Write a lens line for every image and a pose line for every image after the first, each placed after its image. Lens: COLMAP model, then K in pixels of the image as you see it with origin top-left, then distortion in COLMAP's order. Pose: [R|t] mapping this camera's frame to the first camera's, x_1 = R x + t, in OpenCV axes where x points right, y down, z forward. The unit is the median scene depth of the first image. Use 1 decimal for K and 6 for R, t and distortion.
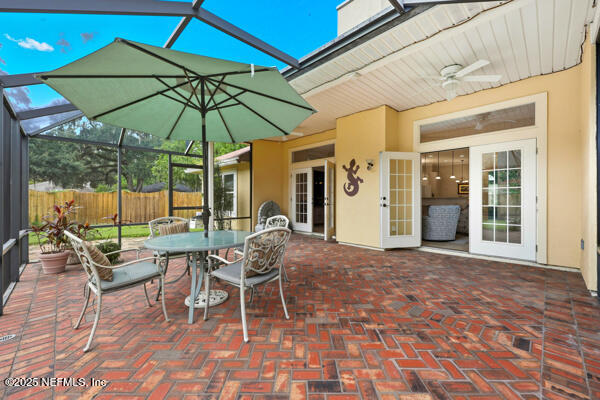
lens RADIAL K [[243.8, 0, 302.0], [0, 243.8, 198.6], [0, 0, 1]] dist [-0.000197, -0.000181]
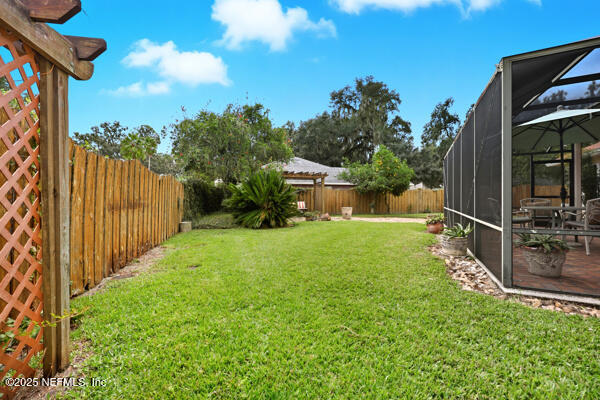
lens RADIAL K [[243.8, 0, 302.0], [0, 243.8, 198.6], [0, 0, 1]] dist [-0.000197, -0.000181]
pose [[0.330417, -0.003109, -0.943830, 0.107037], [0.007120, 0.999974, -0.000801, 0.013147], [0.943808, -0.006455, 0.330430, -0.227062]]
